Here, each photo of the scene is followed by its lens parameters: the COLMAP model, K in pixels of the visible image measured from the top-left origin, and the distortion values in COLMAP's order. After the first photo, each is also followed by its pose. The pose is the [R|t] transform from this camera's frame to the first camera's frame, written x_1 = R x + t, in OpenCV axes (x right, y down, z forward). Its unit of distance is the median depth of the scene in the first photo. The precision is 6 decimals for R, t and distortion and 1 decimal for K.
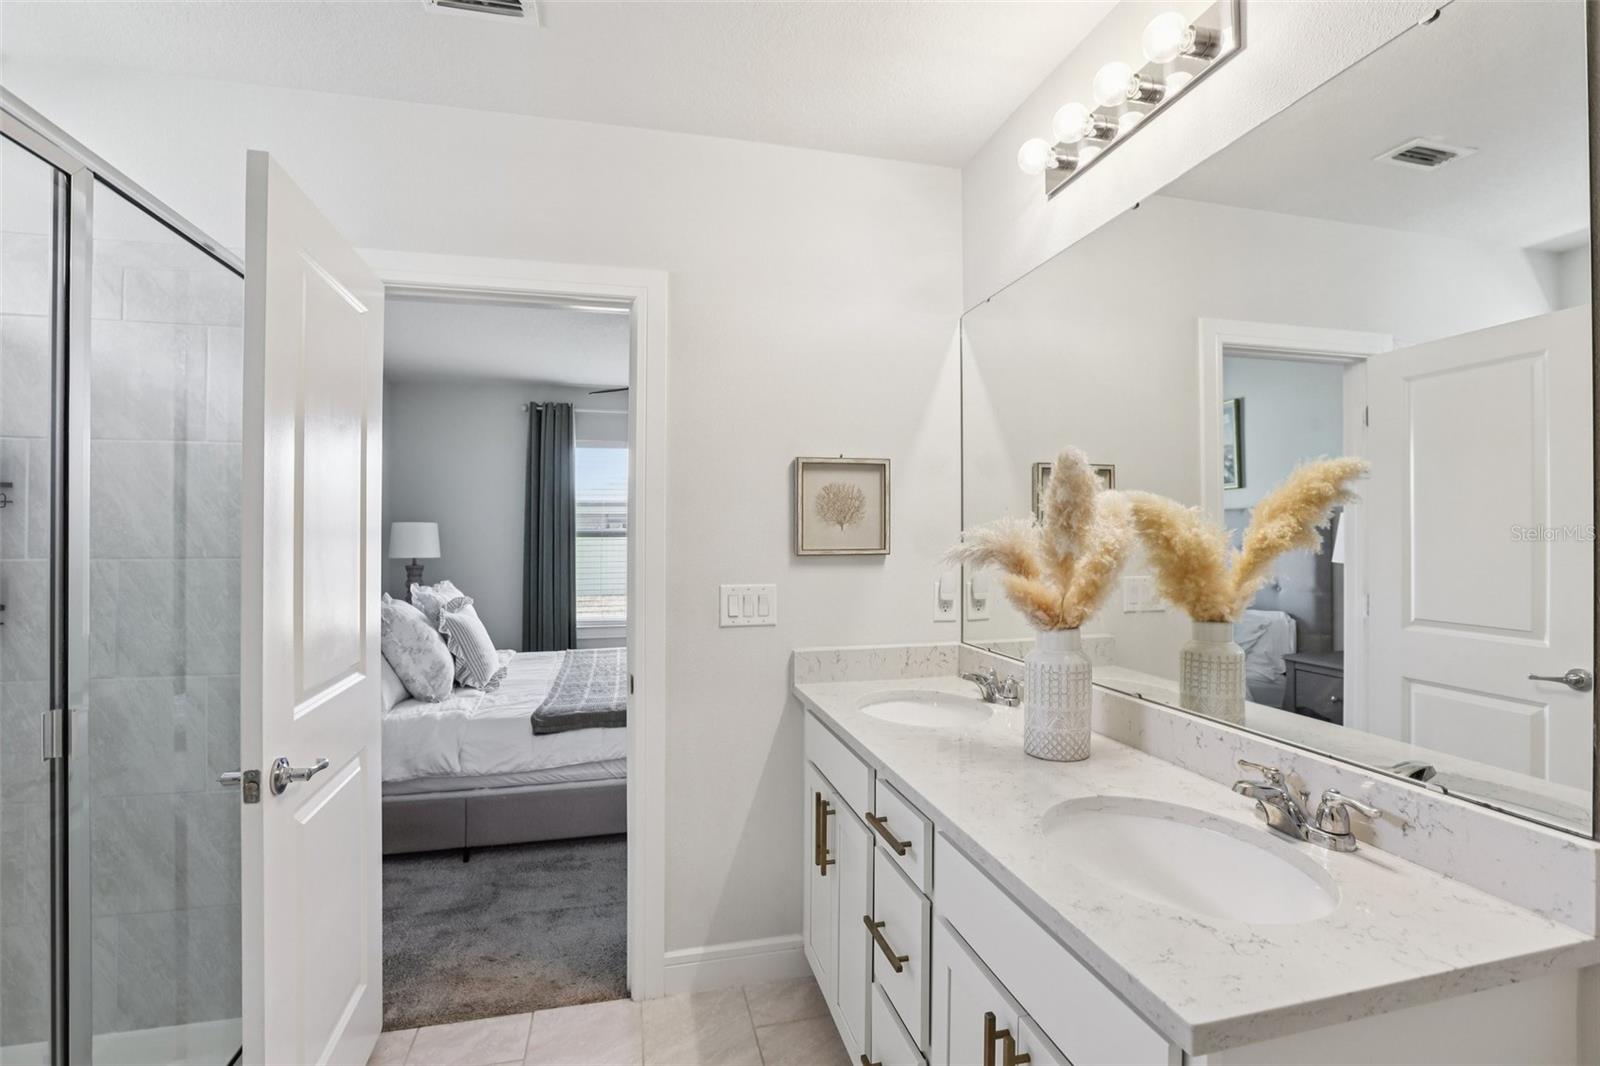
lens RADIAL K [[731.2, 0, 803.5], [0, 731.2, 531.9], [0, 0, 1]] dist [-0.056863, 0.018472]
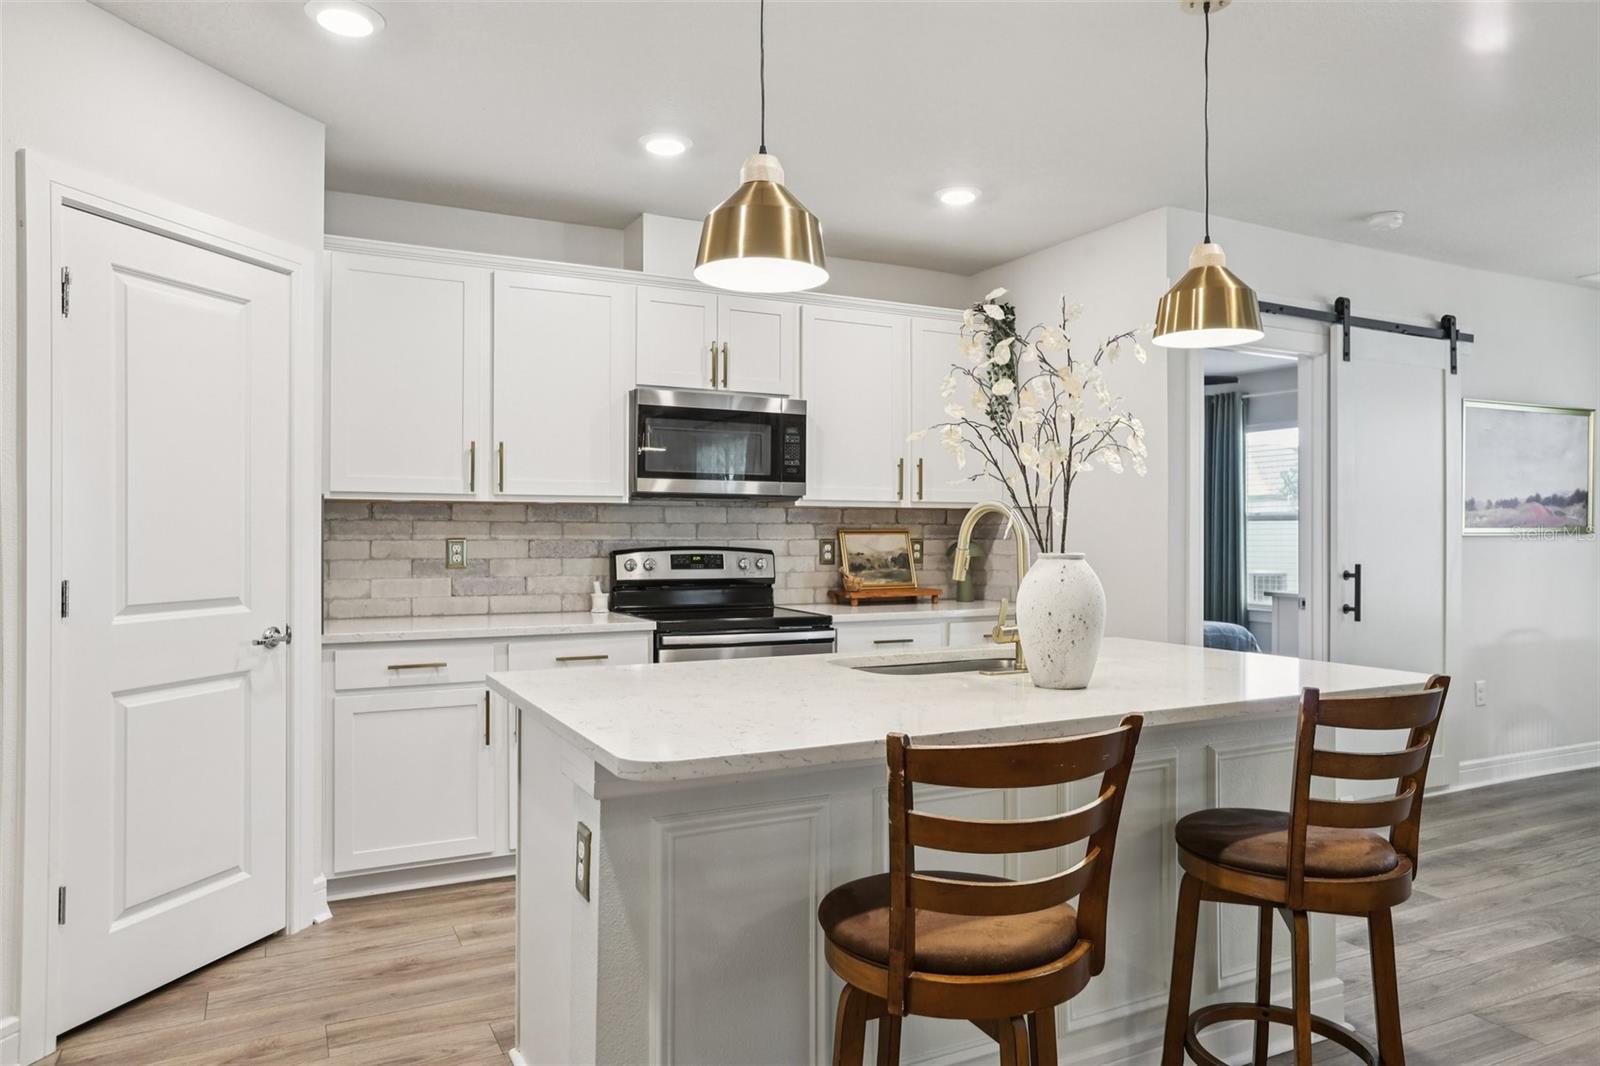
lens RADIAL K [[1049.4, 0, 804.0], [0, 1049.4, 533.3], [0, 0, 1]] dist [-0.063531, 0.089948]
pose [[0.229763, 0.000433, -0.973246, 0.965278], [0.000002, 1.000000, 0.000446, 0.024581], [0.973247, -0.000104, 0.229763, 0.062975]]
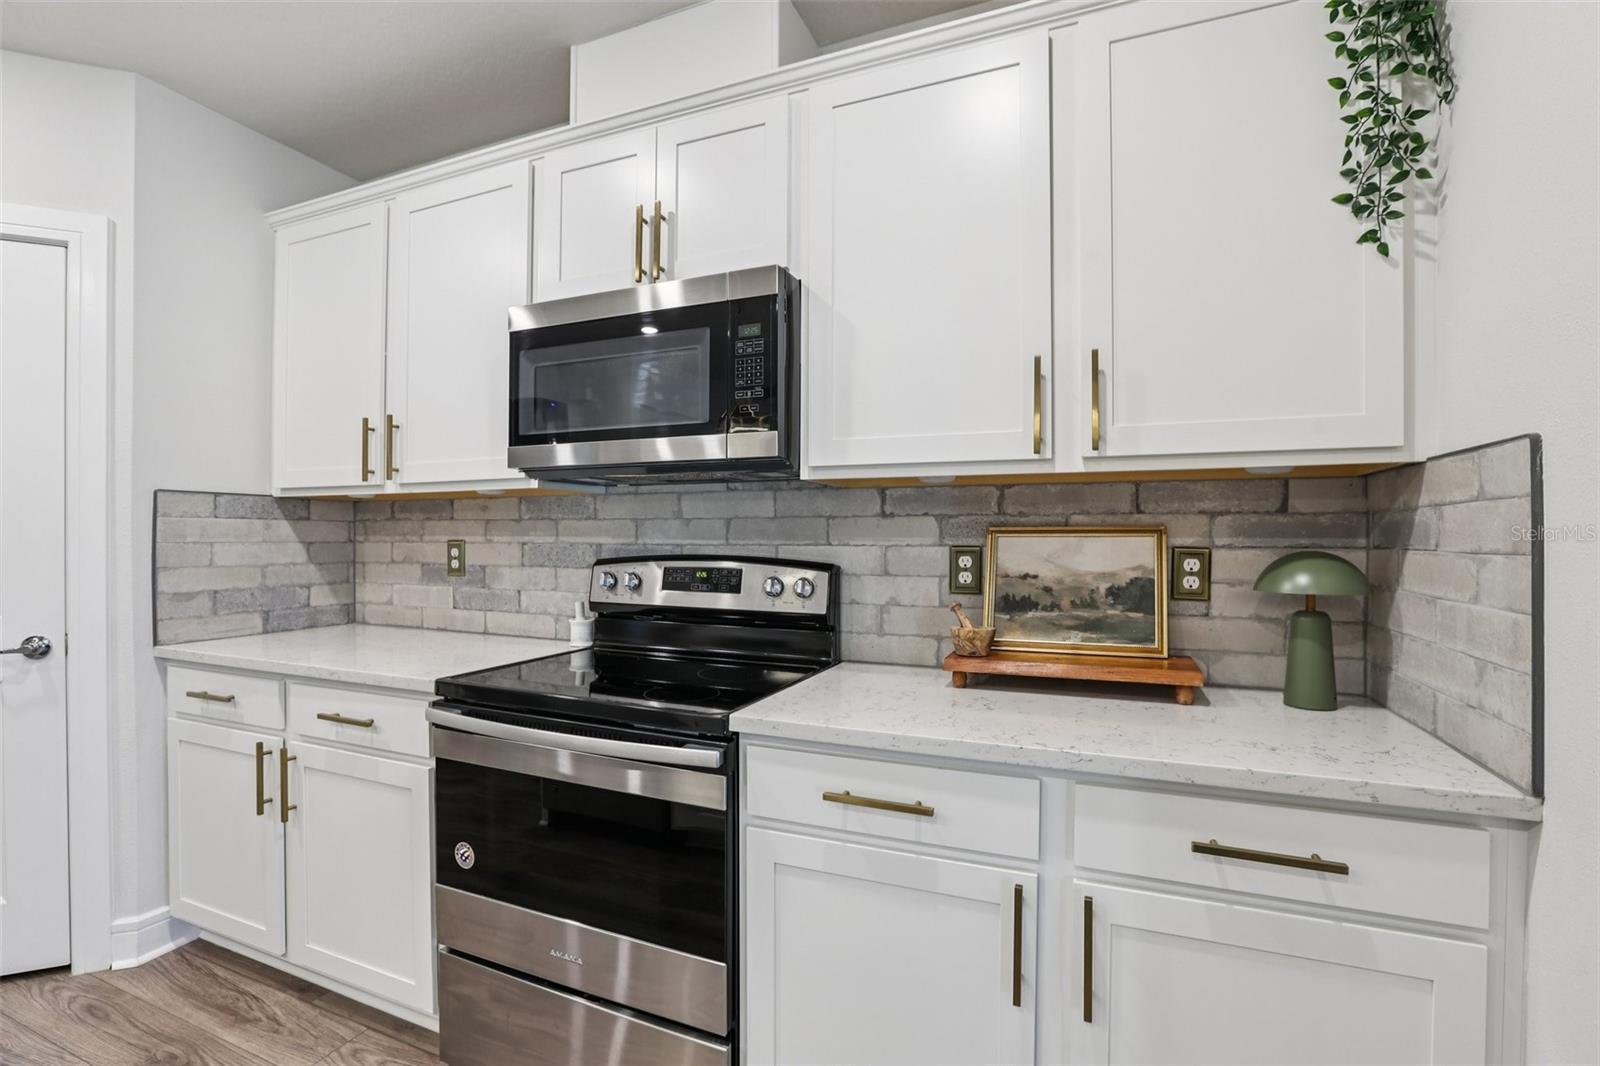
lens RADIAL K [[726.0, 0, 795.7], [0, 726.0, 542.5], [0, 0, 1]] dist [-0.057696, 0.022067]
pose [[-0.601131, 0.007011, -0.799120, 0.428171], [-0.000457, 0.999958, 0.009117, 0.025747], [0.799150, 0.005846, -0.601103, 0.401705]]
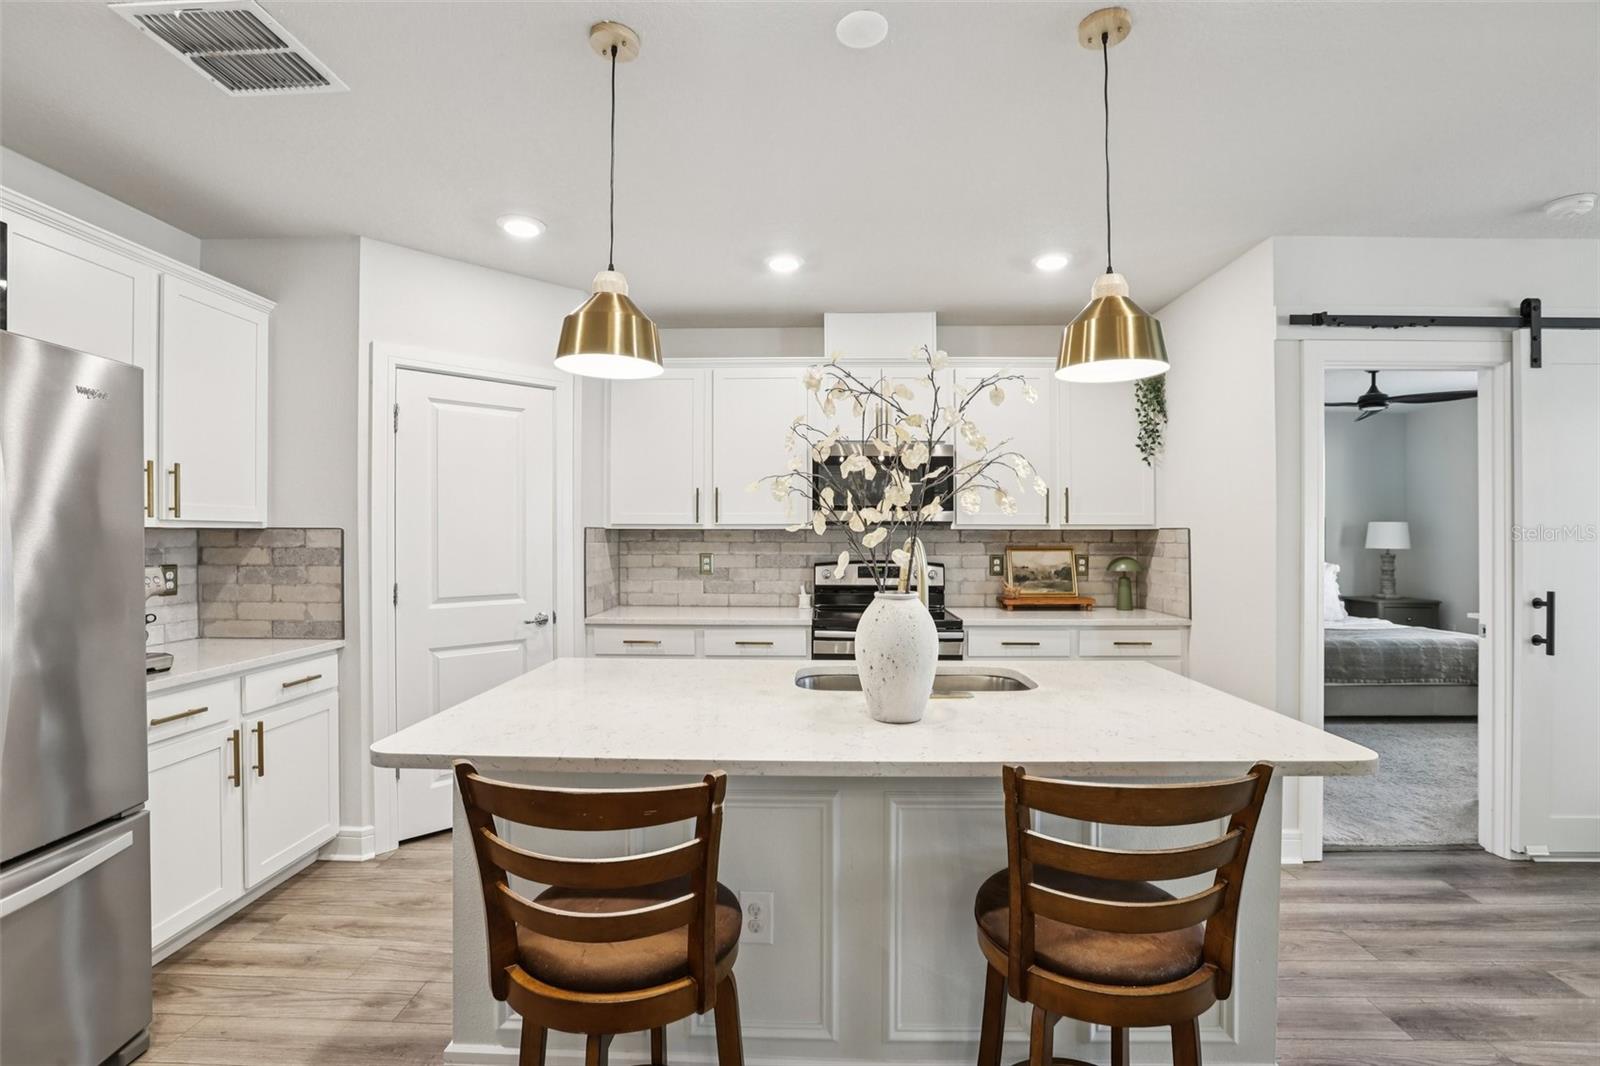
lens RADIAL K [[731.2, 0, 803.5], [0, 731.2, 531.9], [0, 0, 1]] dist [-0.056863, 0.018472]
pose [[-0.268209, -0.004040, -0.963352, 0.895693], [0.000387, 0.999991, -0.004301, 0.009706], [0.963361, -0.001526, -0.268205, 0.285985]]
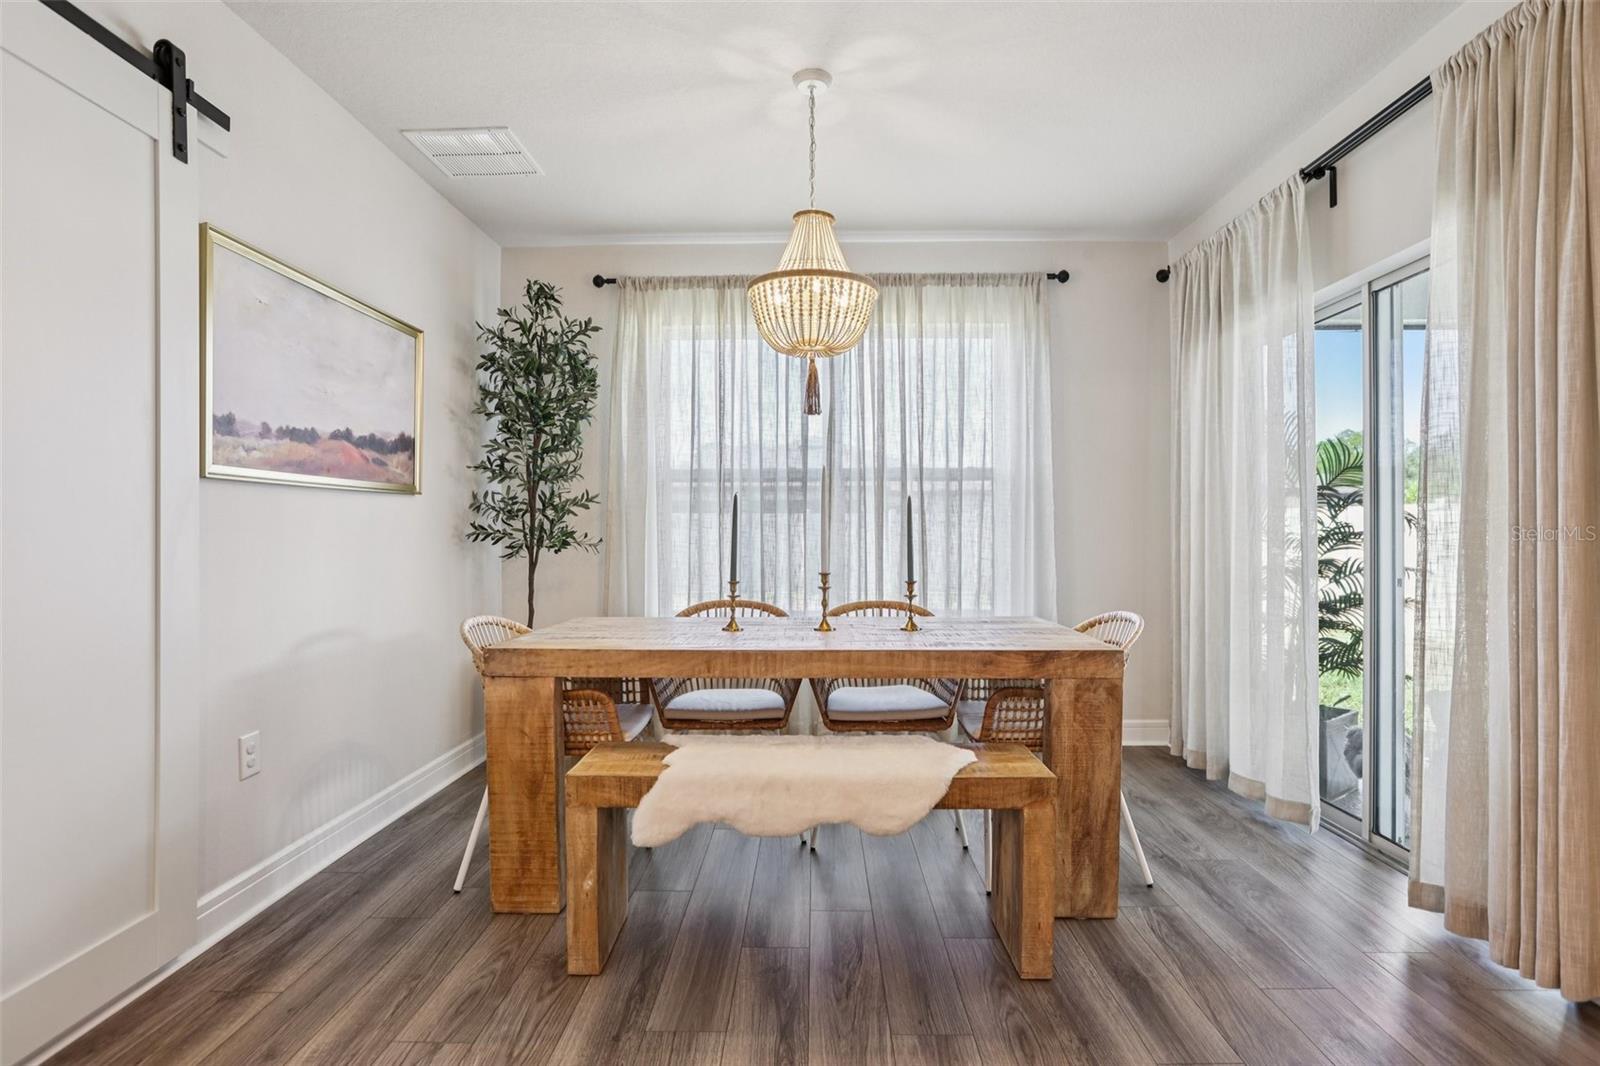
lens RADIAL K [[792.4, 0, 793.8], [0, 792.4, 534.7], [0, 0, 1]] dist [-0.026627, 0.000218]
pose [[0.963758, -0.002933, -0.266763, 0.597857], [0.003712, 0.999990, 0.002416, 0.053010], [0.266753, -0.003319, 0.963759, 0.527834]]
